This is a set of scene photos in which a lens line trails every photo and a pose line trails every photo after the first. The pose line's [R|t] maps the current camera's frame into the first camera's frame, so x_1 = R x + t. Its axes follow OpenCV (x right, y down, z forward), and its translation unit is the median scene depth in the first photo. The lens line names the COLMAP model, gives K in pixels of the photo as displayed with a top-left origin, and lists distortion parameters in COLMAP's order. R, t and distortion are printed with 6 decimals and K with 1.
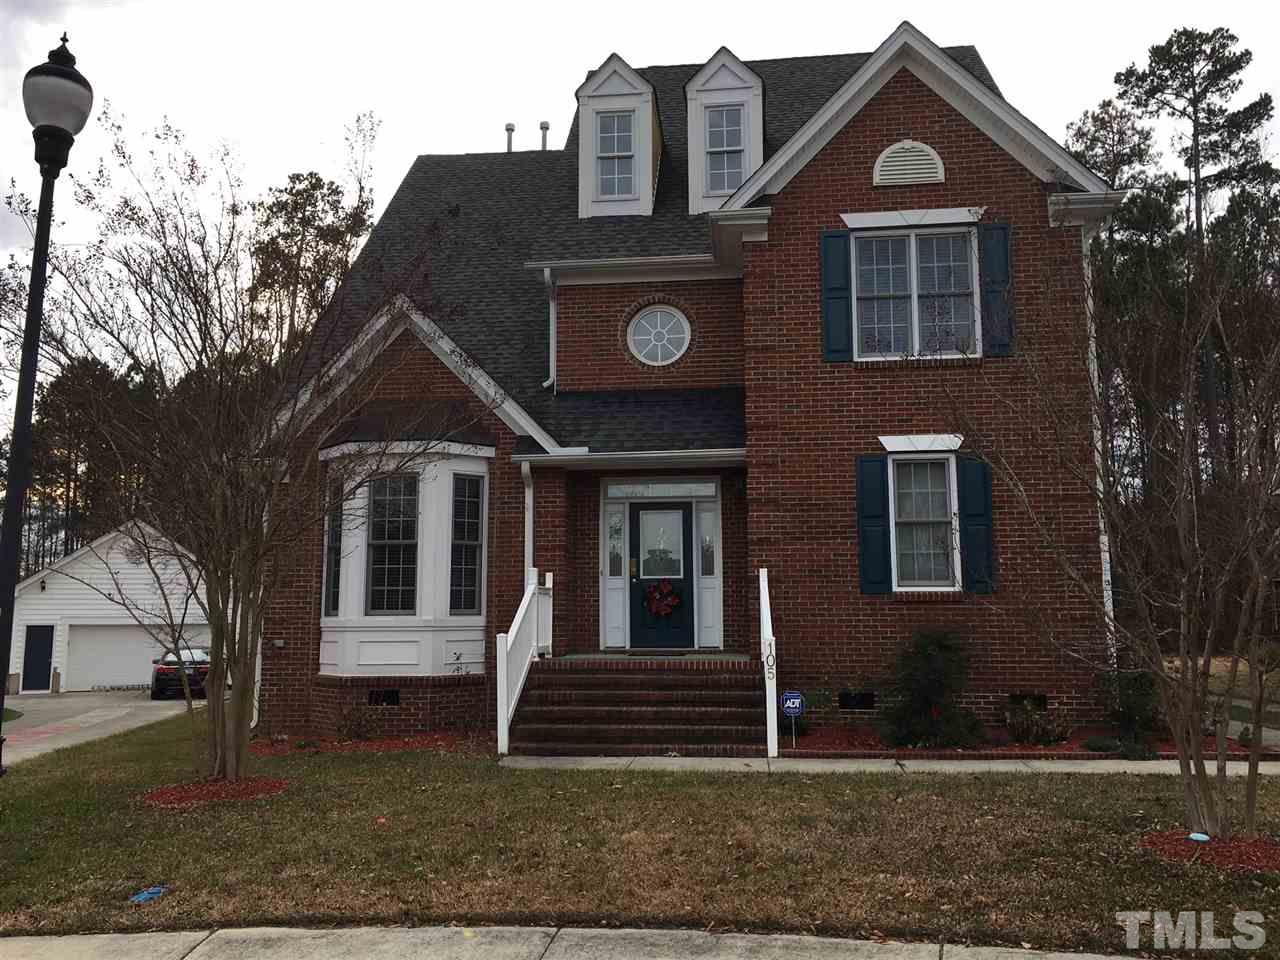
lens RADIAL K [[1094.7, 0, 638.5], [0, 1094.7, 471.9], [0, 0, 1]] dist [0.093371, -0.142175]
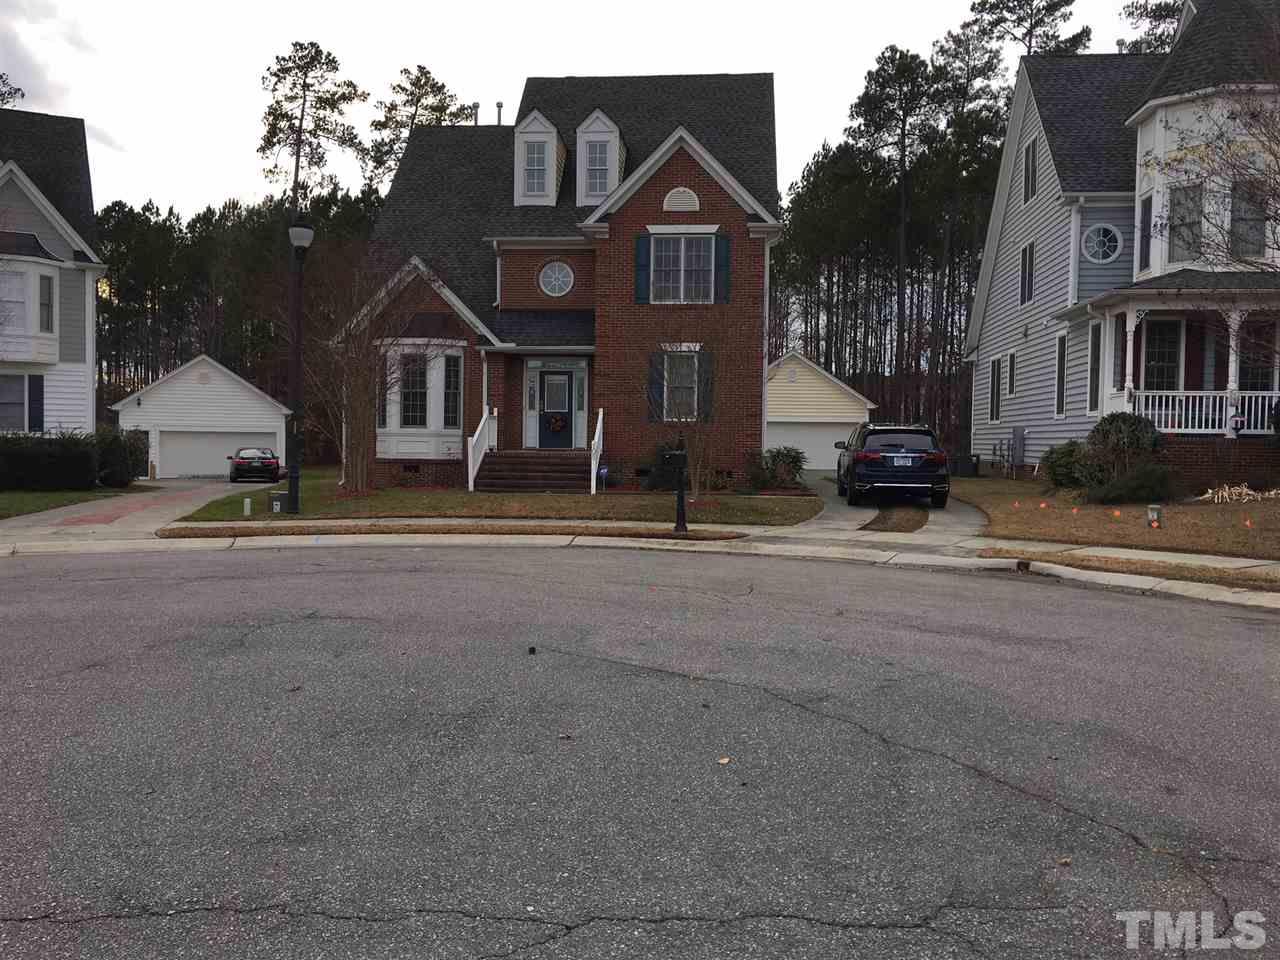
lens RADIAL K [[1789.1, 0, 736.8], [0, 1789.1, 480.6], [0, 0, 1]] dist [0.286969, -2.544699]
pose [[0.999771, 0.016396, 0.013732, 0.296898], [-0.018305, 0.988064, 0.152954, -0.268695], [-0.011061, -0.153170, 0.988138, -2.114487]]
